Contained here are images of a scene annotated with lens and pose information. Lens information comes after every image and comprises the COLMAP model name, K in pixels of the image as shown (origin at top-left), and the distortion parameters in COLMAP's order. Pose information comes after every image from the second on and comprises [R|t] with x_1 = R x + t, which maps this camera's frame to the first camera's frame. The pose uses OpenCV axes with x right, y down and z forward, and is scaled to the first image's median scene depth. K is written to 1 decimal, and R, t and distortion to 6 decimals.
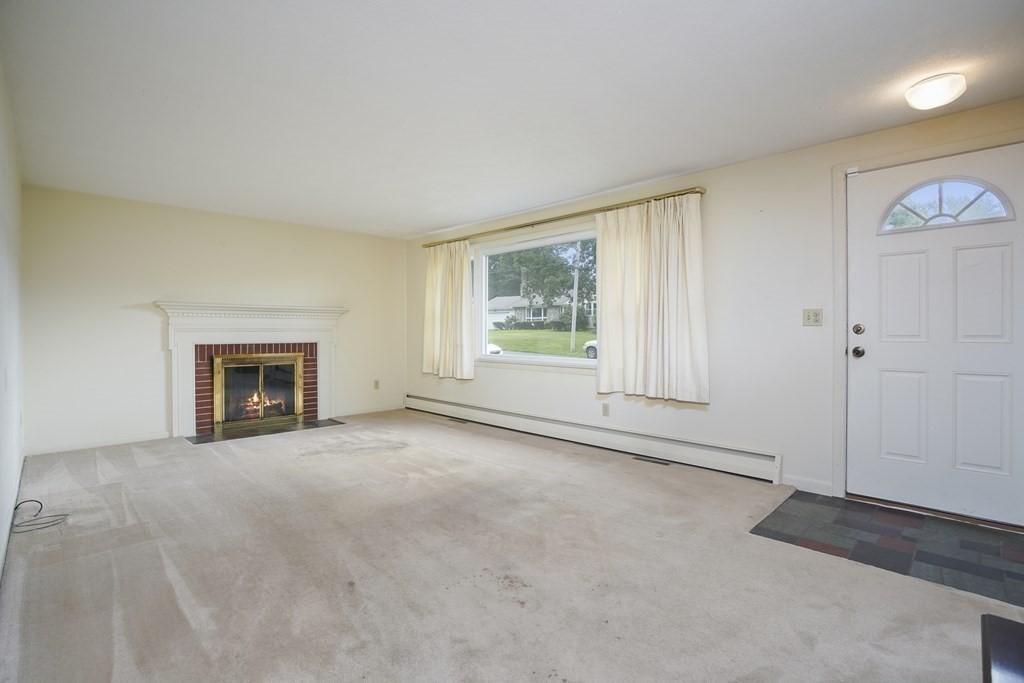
lens RADIAL K [[480.1, 0, 515.0], [0, 480.1, 338.1], [0, 0, 1]] dist [-0.013515, 0.000116]
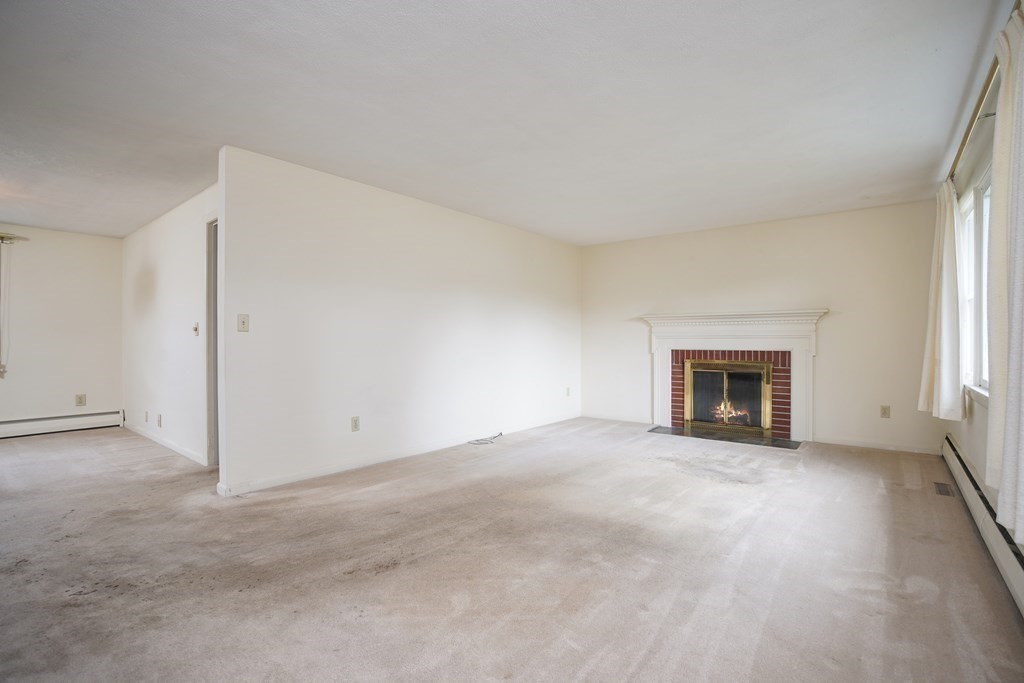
lens RADIAL K [[480.1, 0, 515.0], [0, 480.1, 338.1], [0, 0, 1]] dist [-0.013515, 0.000116]
pose [[0.138608, -0.004546, -0.990337, 0.425573], [-0.013204, 0.999892, -0.006438, -0.001954], [0.990259, 0.013969, 0.138533, 0.434599]]
